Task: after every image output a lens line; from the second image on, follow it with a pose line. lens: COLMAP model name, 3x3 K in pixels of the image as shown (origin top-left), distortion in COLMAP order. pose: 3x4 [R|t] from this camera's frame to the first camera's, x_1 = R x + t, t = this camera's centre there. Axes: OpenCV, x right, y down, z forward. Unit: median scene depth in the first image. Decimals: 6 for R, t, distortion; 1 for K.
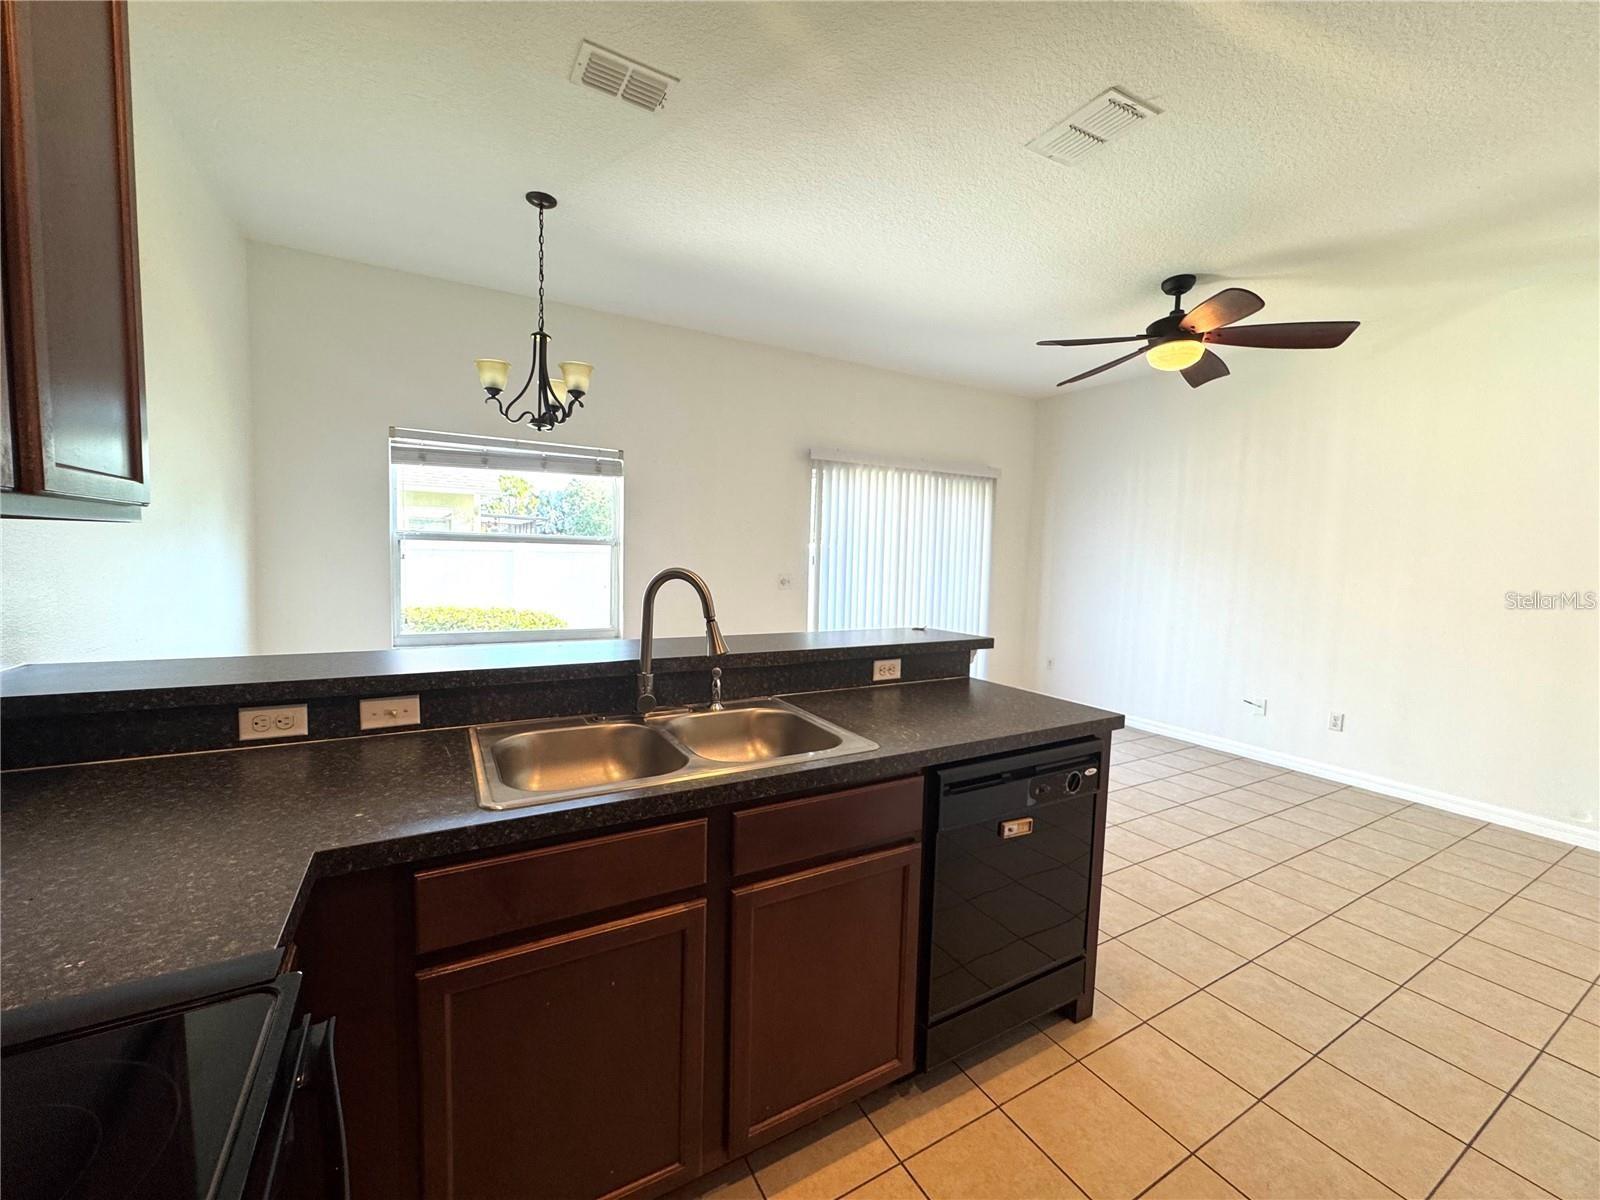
lens RADIAL K [[638.5, 0, 803.7], [0, 638.5, 598.7], [0, 0, 1]] dist [-0.003927, 0.000559]
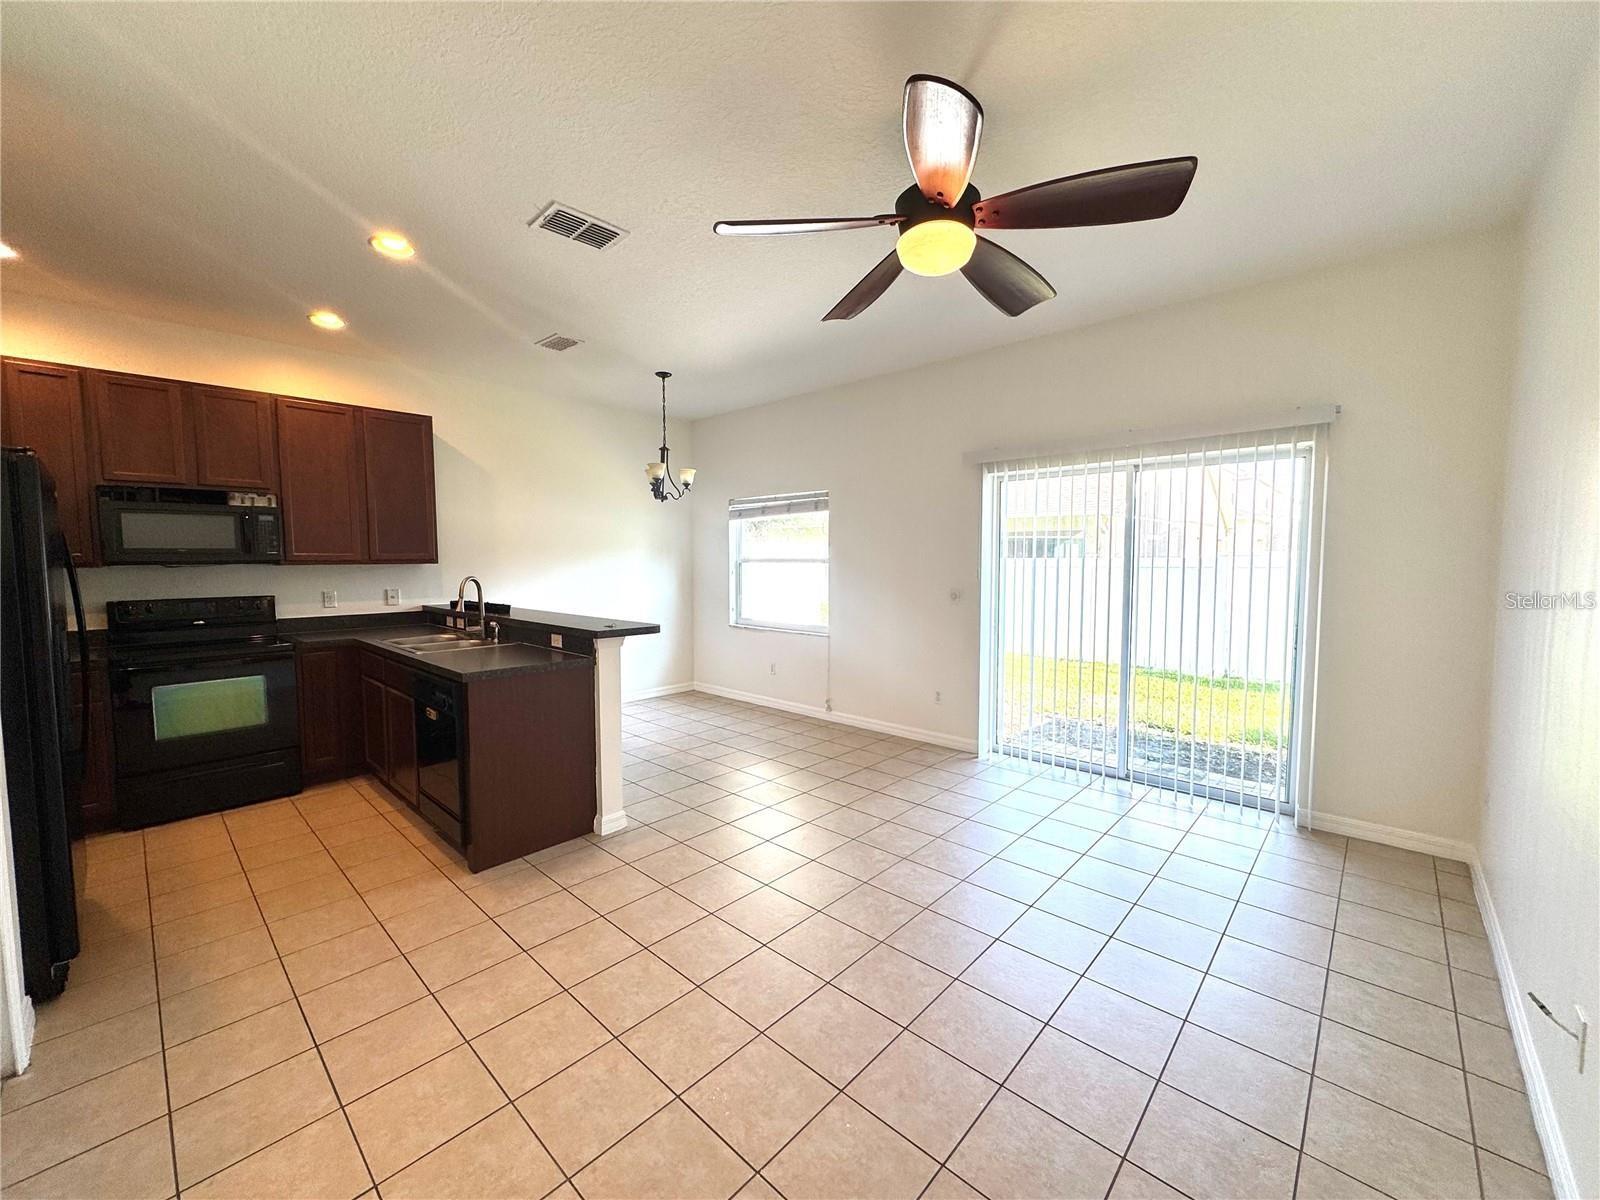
lens RADIAL K [[638.5, 0, 799.8], [0, 638.5, 598.9], [0, 0, 1]] dist [-0.003927, 0.000559]
pose [[0.293143, 0.033259, -0.955490, 1.802724], [-0.058239, 0.998160, 0.016877, -0.055318], [0.954293, 0.050700, 0.294541, 1.082940]]
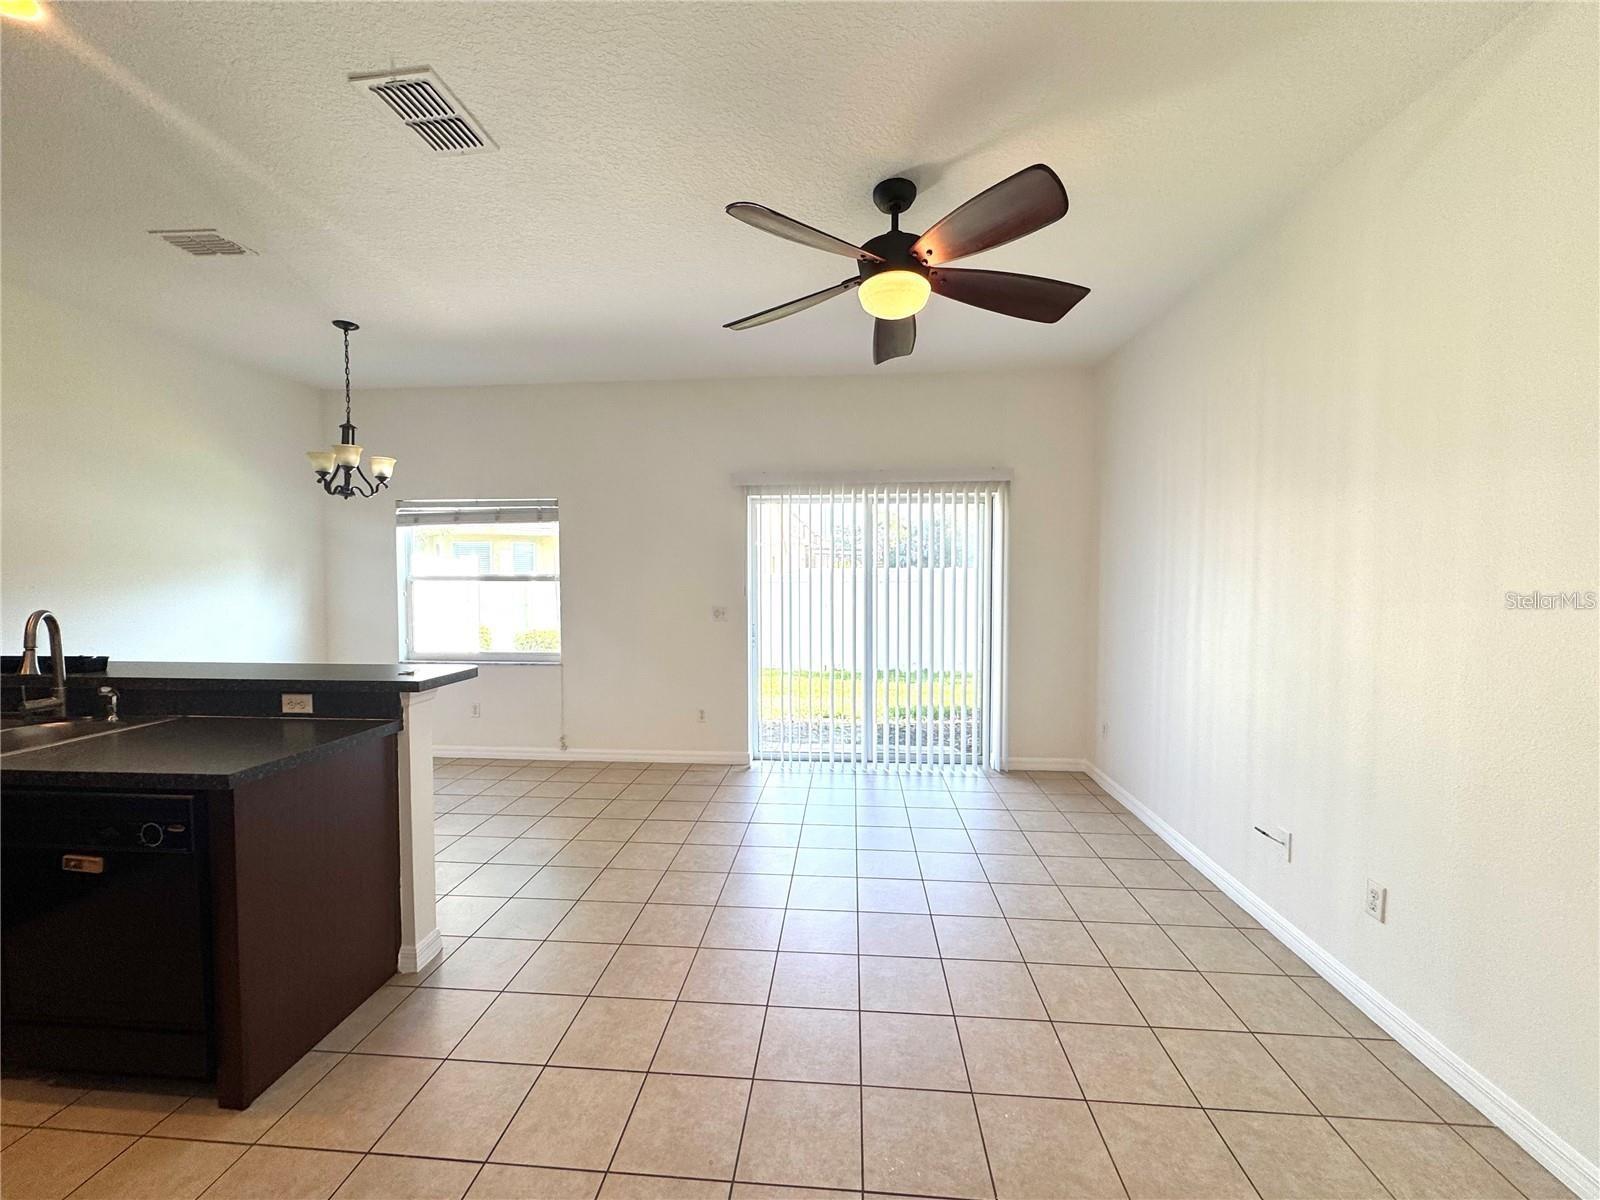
lens RADIAL K [[638.5, 0, 801.2], [0, 638.5, 599.1], [0, 0, 1]] dist [-0.003927, 0.000559]
pose [[0.823974, -0.004275, -0.566612, 1.379237], [-0.017102, 0.999328, -0.032411, -0.040712], [0.566370, 0.036396, 0.823347, 0.584639]]
